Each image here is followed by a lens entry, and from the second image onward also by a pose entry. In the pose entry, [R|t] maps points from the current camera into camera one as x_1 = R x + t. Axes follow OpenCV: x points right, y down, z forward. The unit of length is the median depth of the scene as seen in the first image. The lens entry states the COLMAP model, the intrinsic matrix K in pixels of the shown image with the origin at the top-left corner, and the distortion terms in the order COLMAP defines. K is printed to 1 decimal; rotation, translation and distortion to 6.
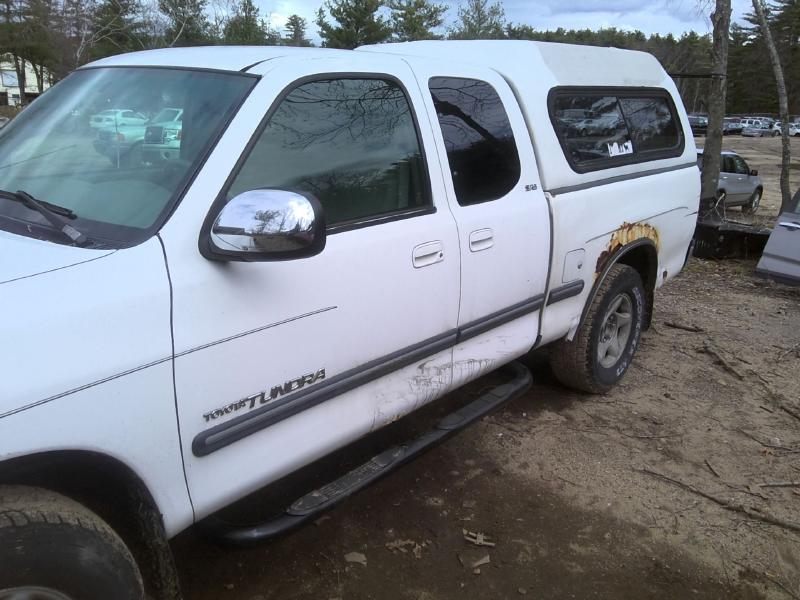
lens RADIAL K [[662.8, 0, 392.7], [0, 662.8, 292.7], [0, 0, 1]] dist [0.106857, -0.149240]
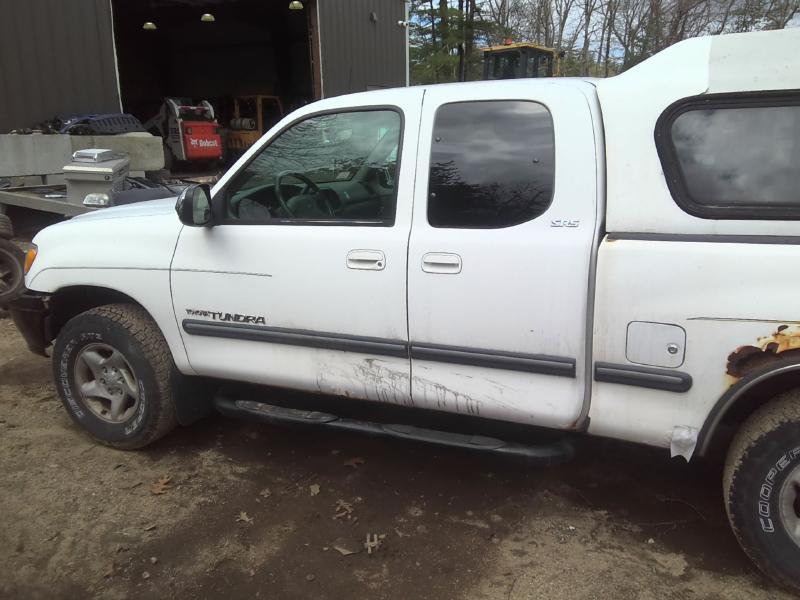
lens RADIAL K [[667.6, 0, 396.6], [0, 667.6, 295.3], [0, 0, 1]] dist [0.112306, -0.171635]
pose [[0.306390, 0.193914, -0.931945, 0.964421], [-0.242262, 0.962679, 0.120662, -0.126482], [0.920562, 0.188805, 0.341933, 0.563205]]
